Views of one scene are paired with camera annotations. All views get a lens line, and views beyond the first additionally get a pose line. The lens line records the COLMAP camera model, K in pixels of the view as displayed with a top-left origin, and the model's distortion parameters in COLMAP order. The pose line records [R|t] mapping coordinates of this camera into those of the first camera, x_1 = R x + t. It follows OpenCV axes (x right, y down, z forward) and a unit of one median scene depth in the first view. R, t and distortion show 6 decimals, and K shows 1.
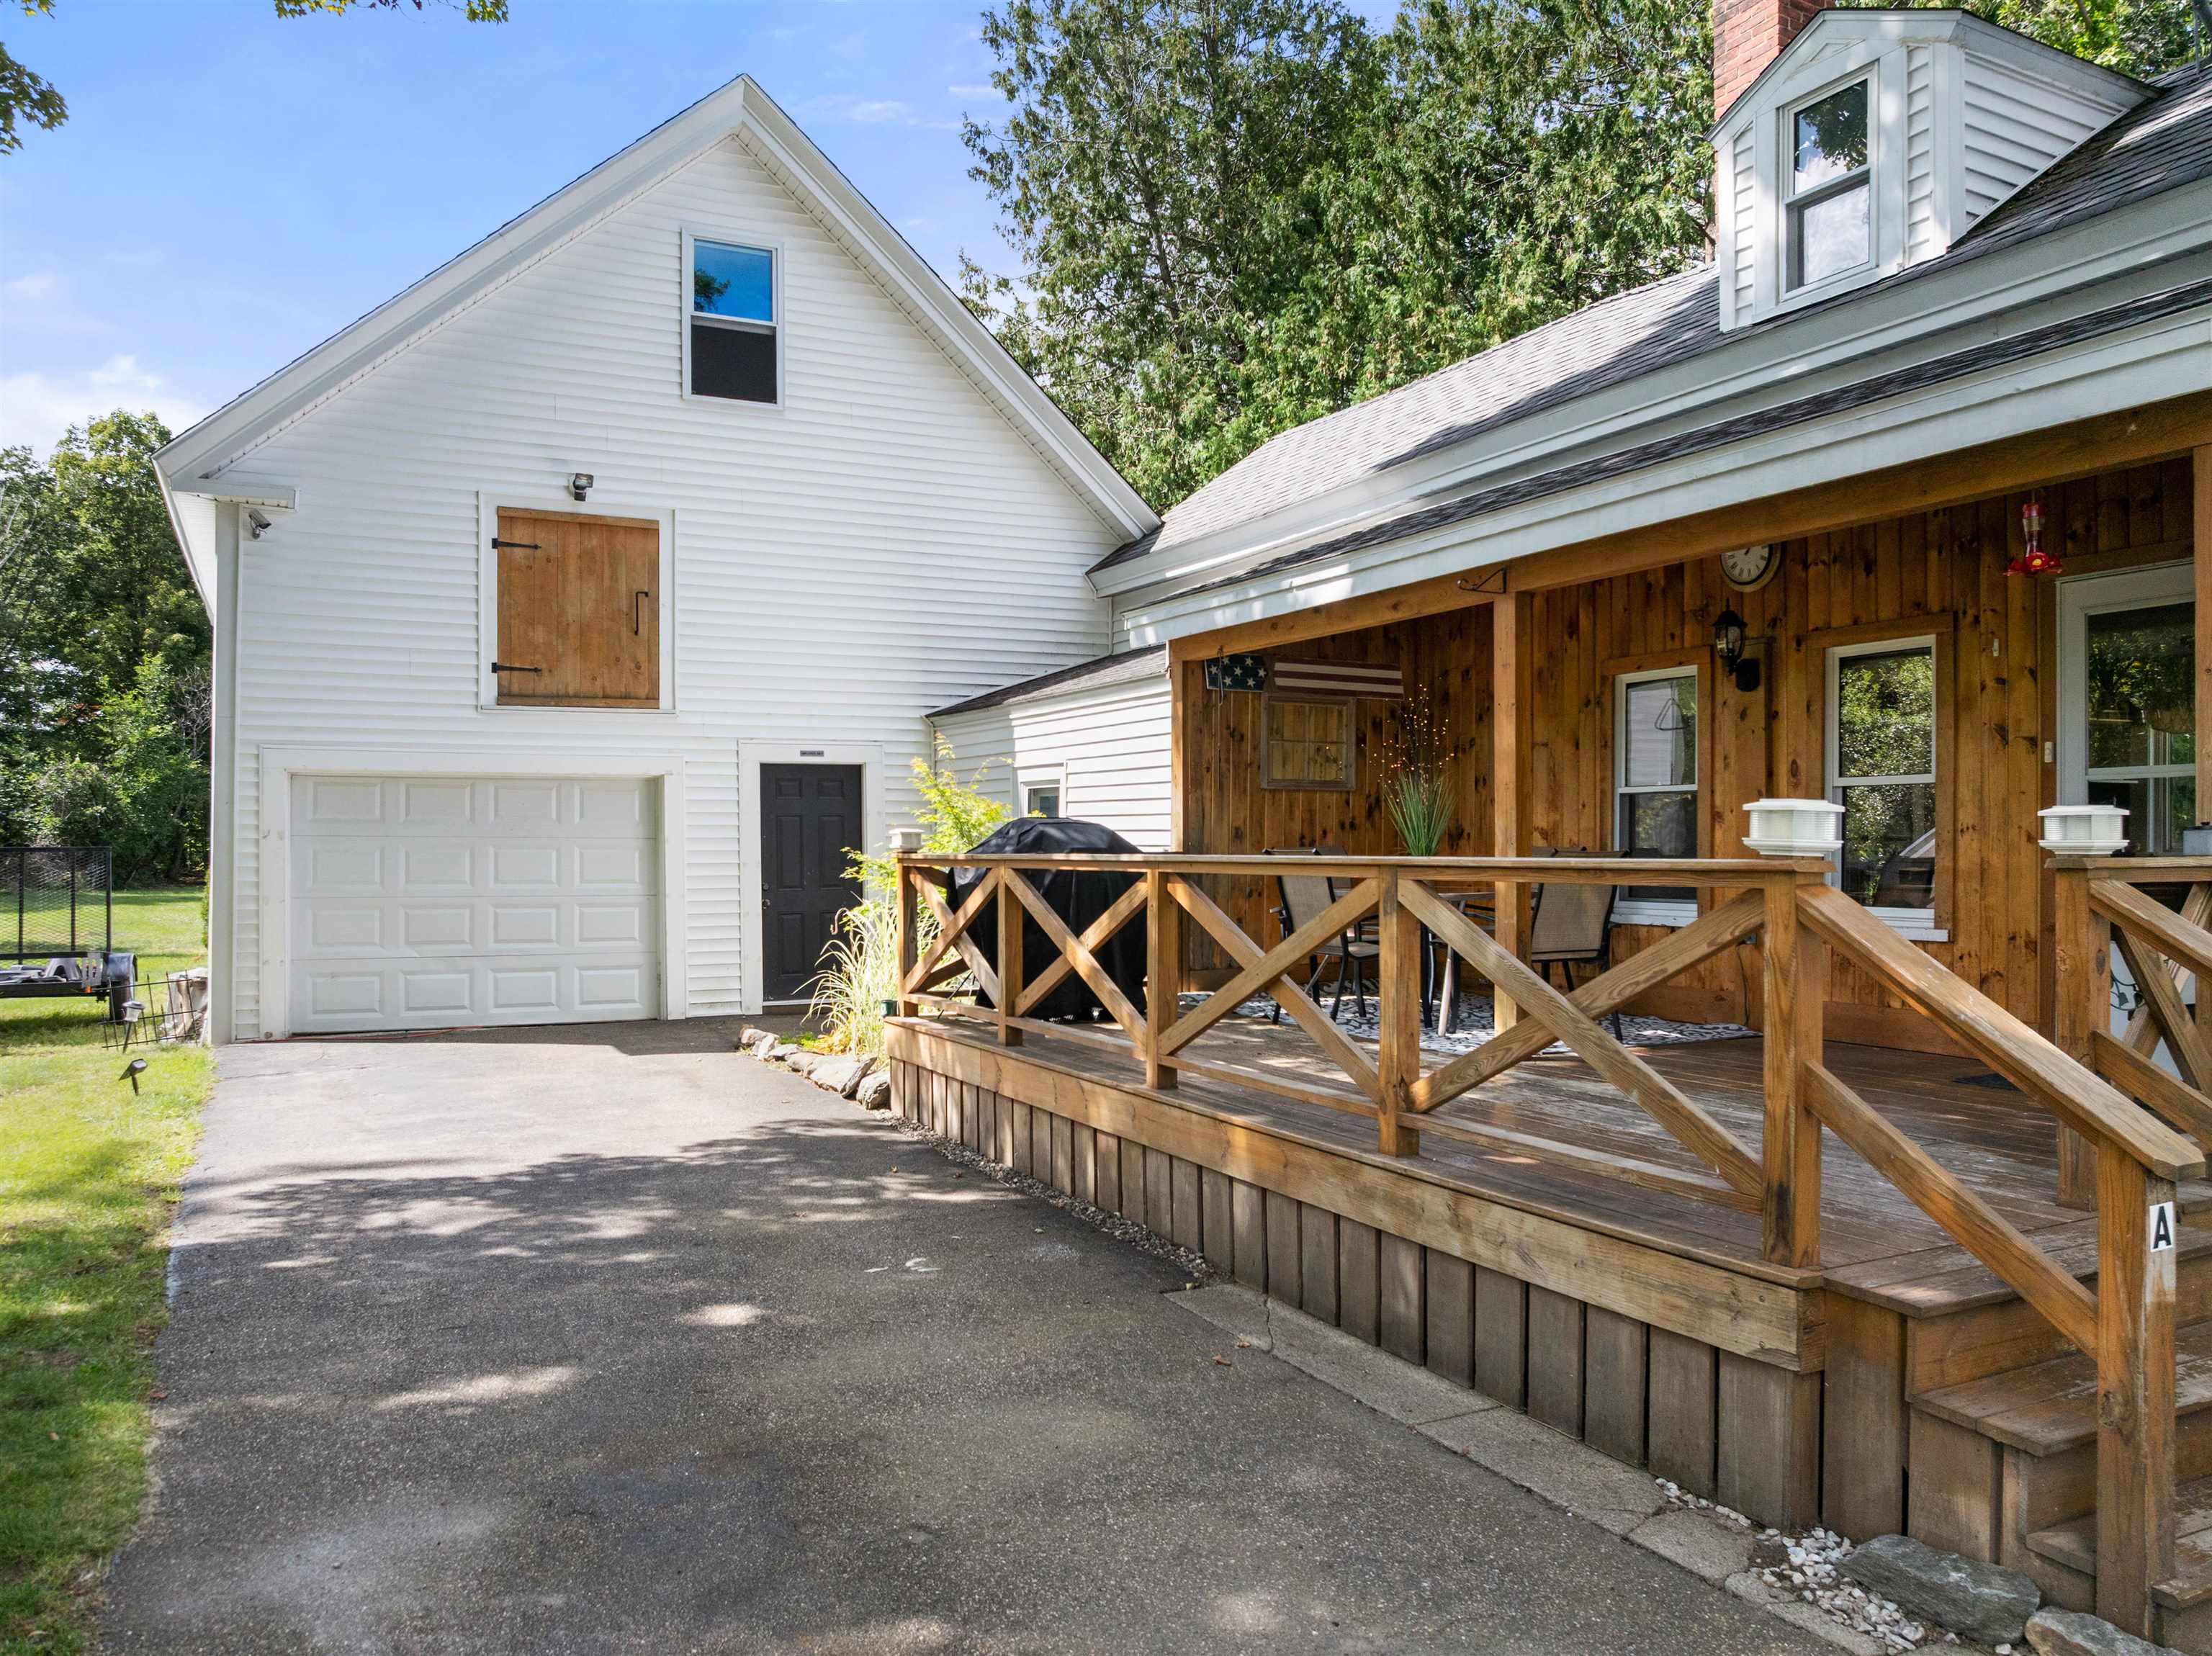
lens RADIAL K [[1584.4, 0, 1093.7], [0, 1584.4, 836.3], [0, 0, 1]] dist [-0.036110, -0.000838]
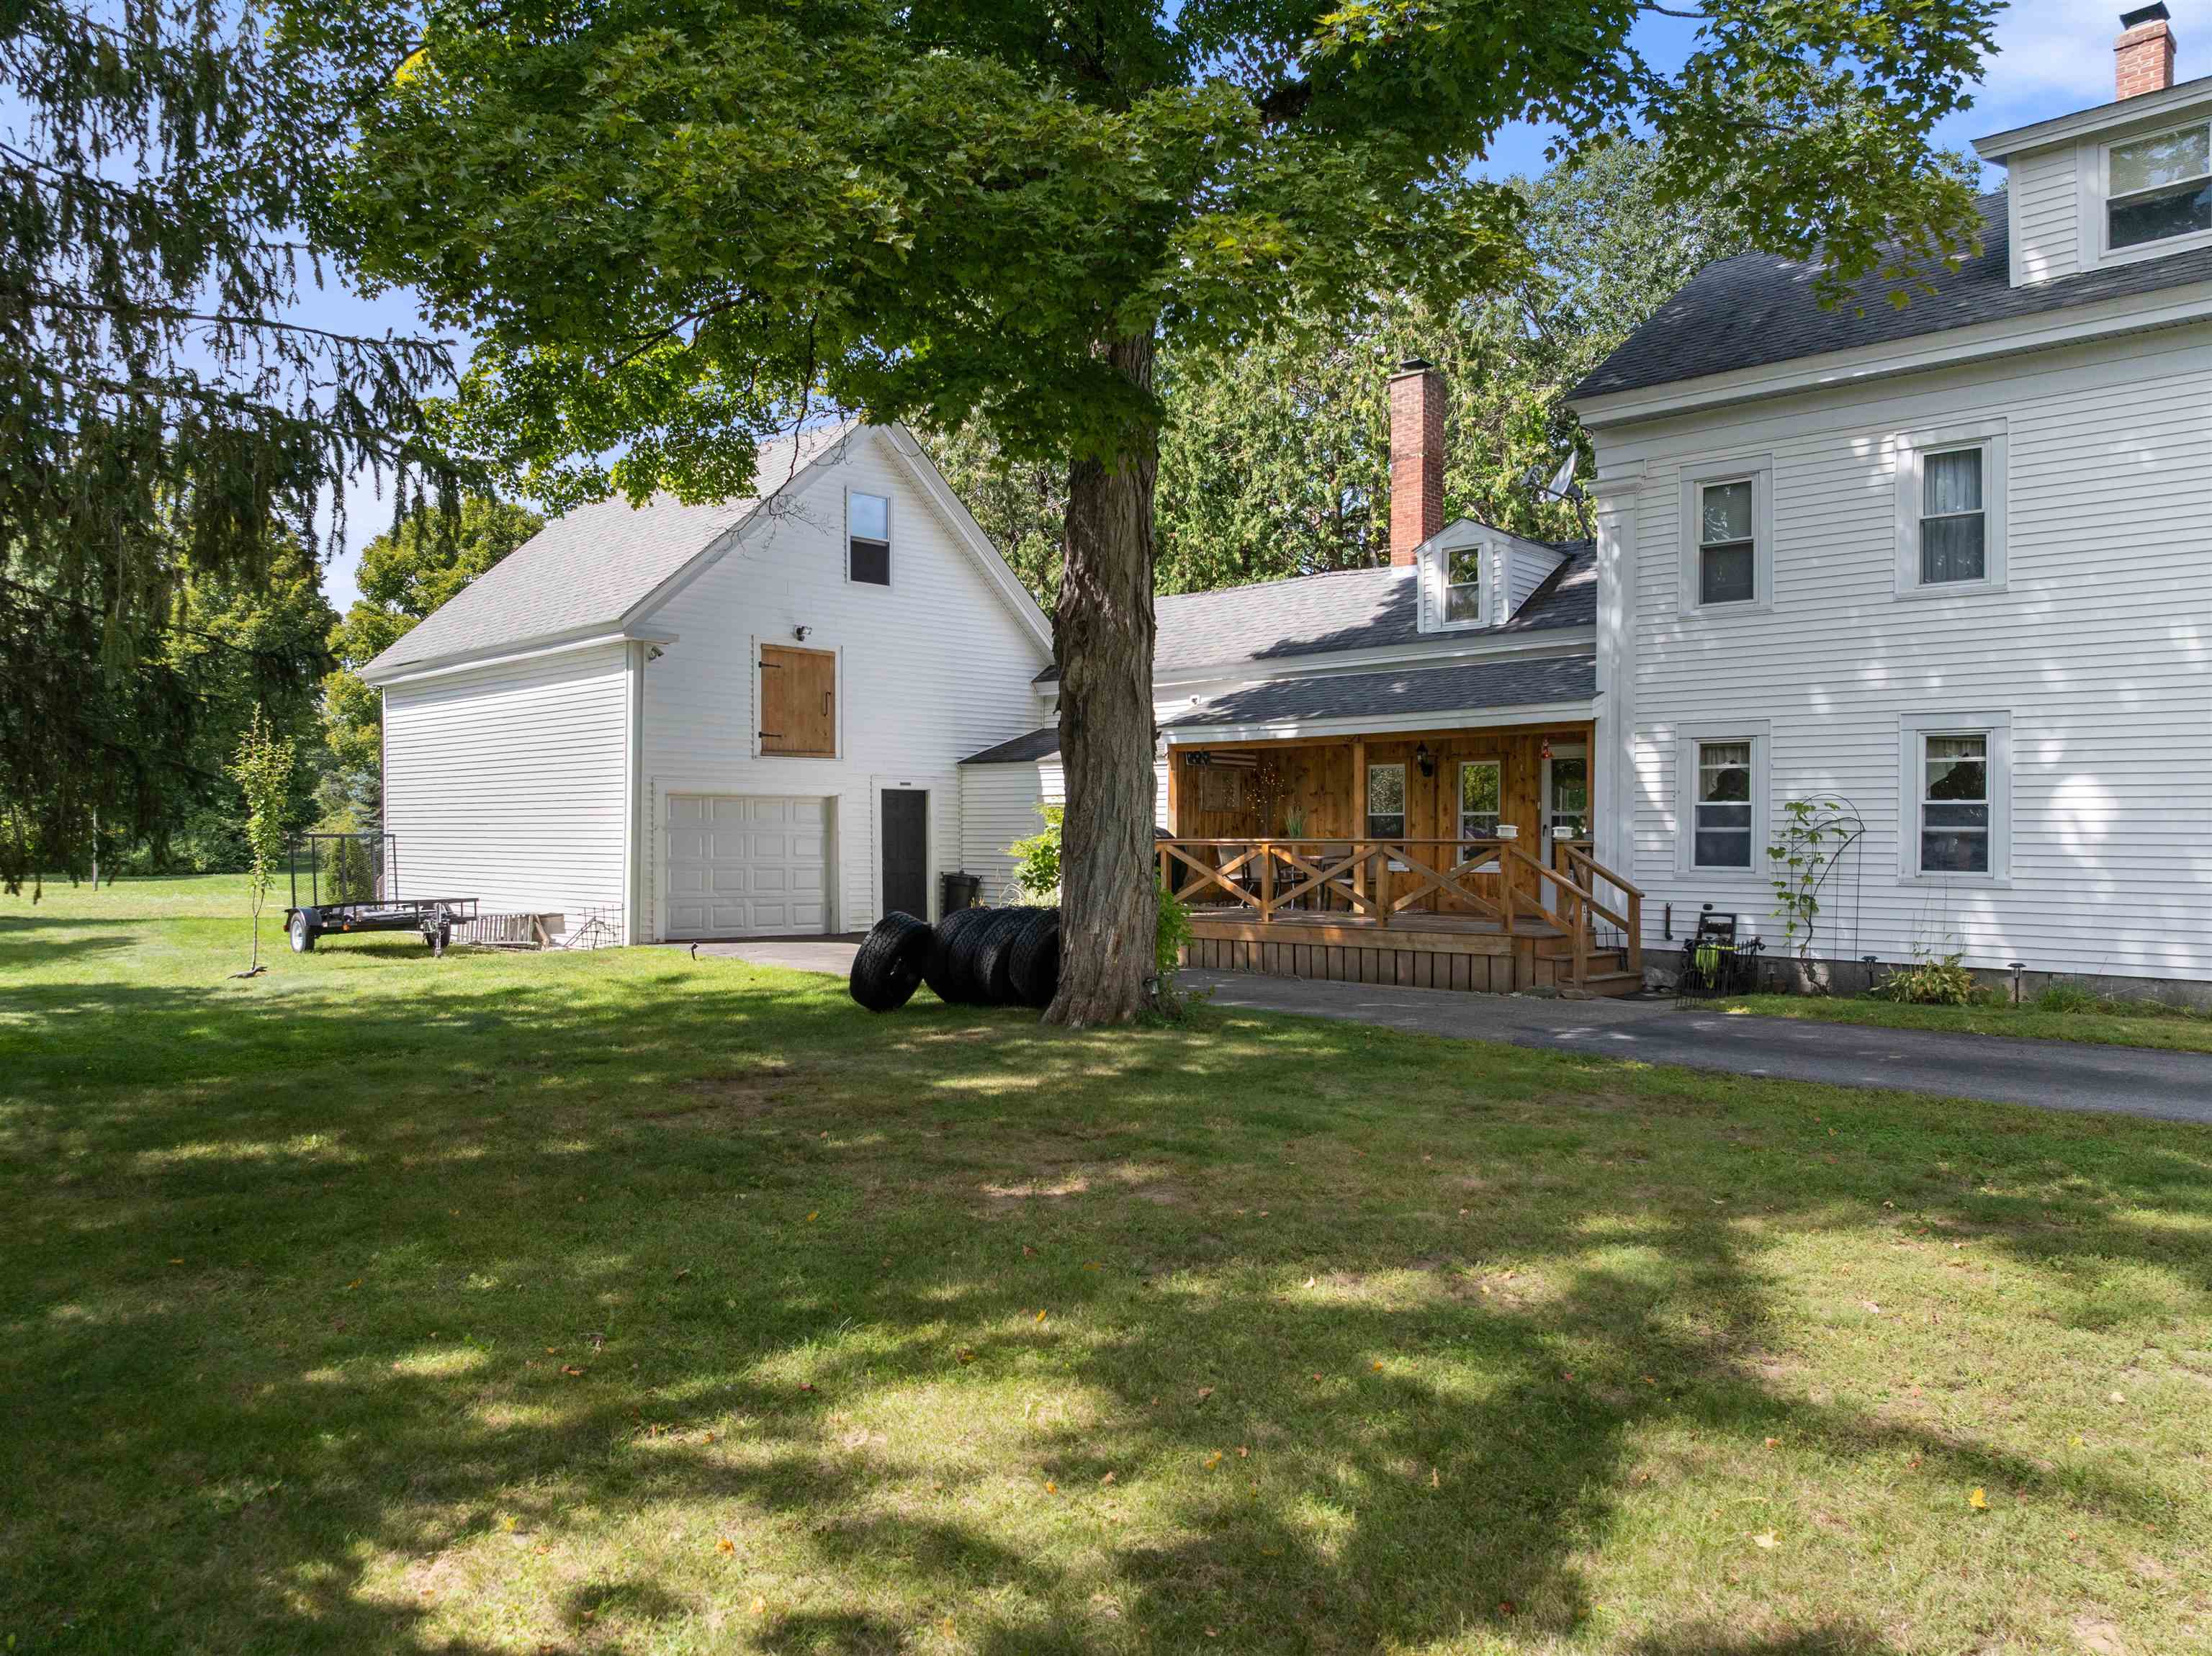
lens RADIAL K [[1567.2, 0, 1115.3], [0, 1567.2, 835.5], [0, 0, 1]] dist [-0.055881, 0.027804]
pose [[0.942389, 0.006784, 0.334451, -0.564688], [-0.007207, 0.999974, 0.000022, 0.003573], [-0.334442, -0.002431, 0.942413, -0.754542]]
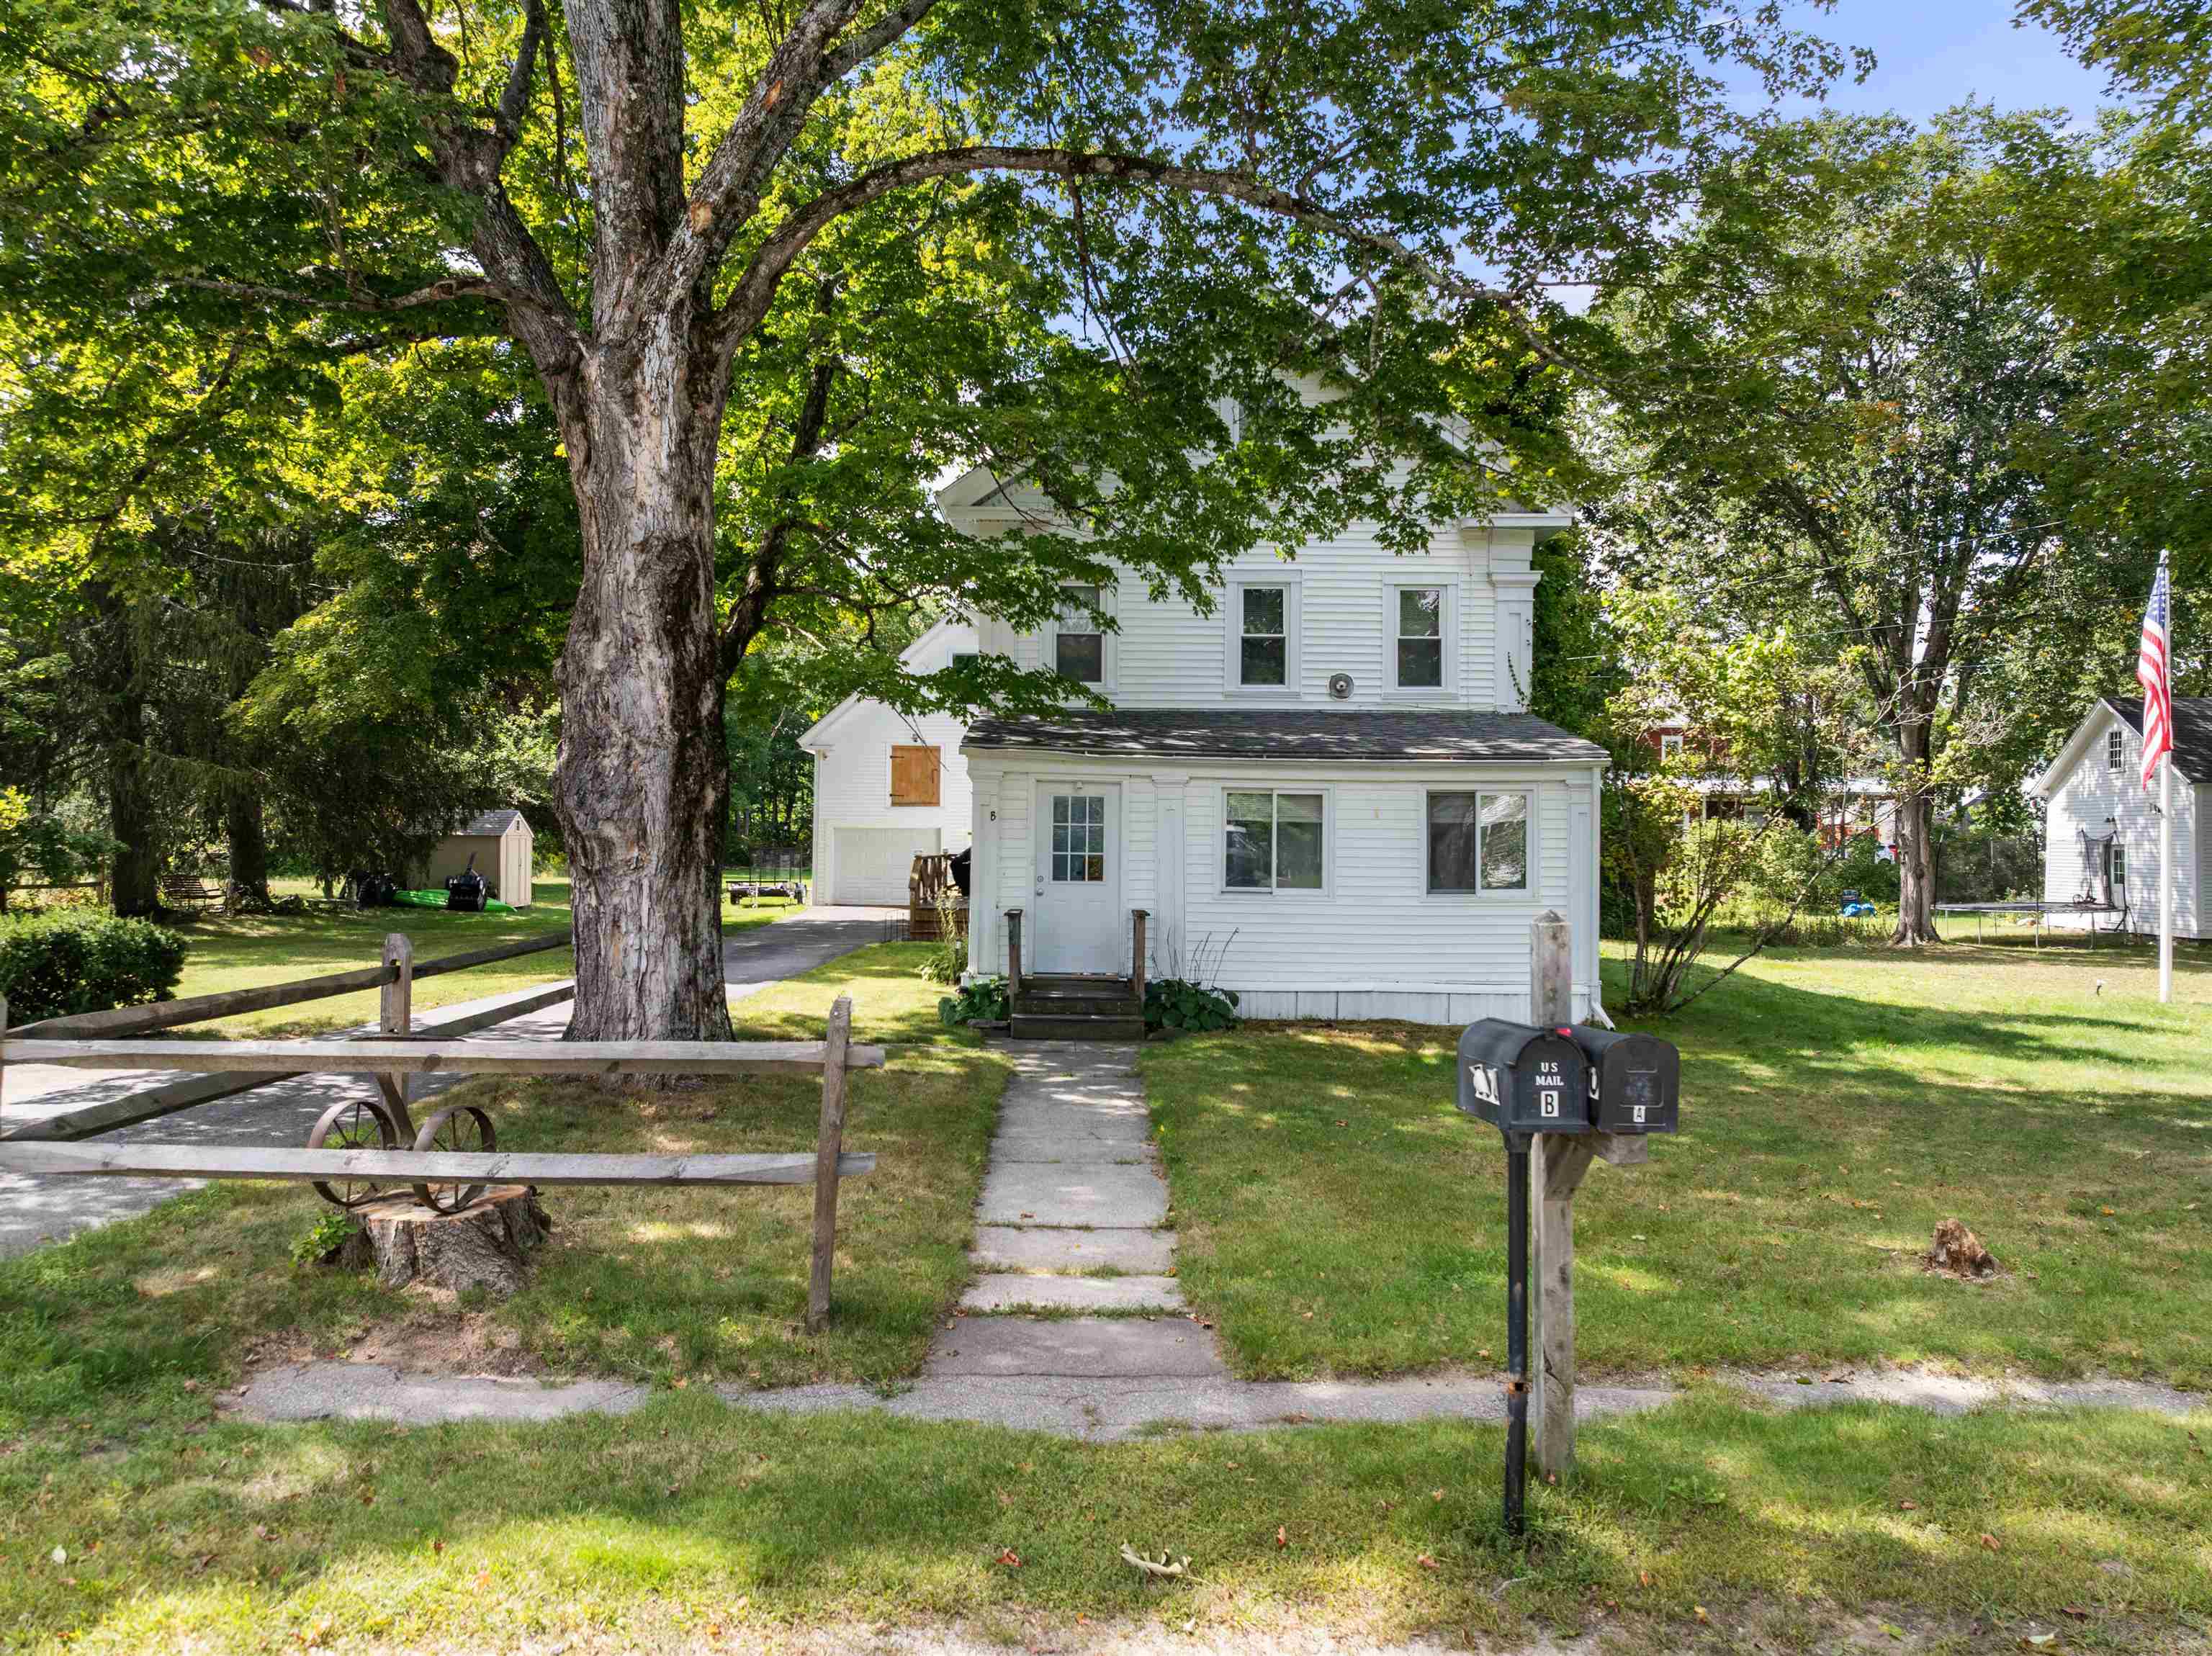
lens RADIAL K [[1558.0, 0, 1115.6], [0, 1558.0, 822.0], [0, 0, 1]] dist [-0.039401, 0.007001]
pose [[0.905853, 0.004815, -0.423565, 1.345993], [-0.008226, 0.999947, -0.006226, -0.033638], [0.423513, 0.009124, 0.905844, -1.647004]]
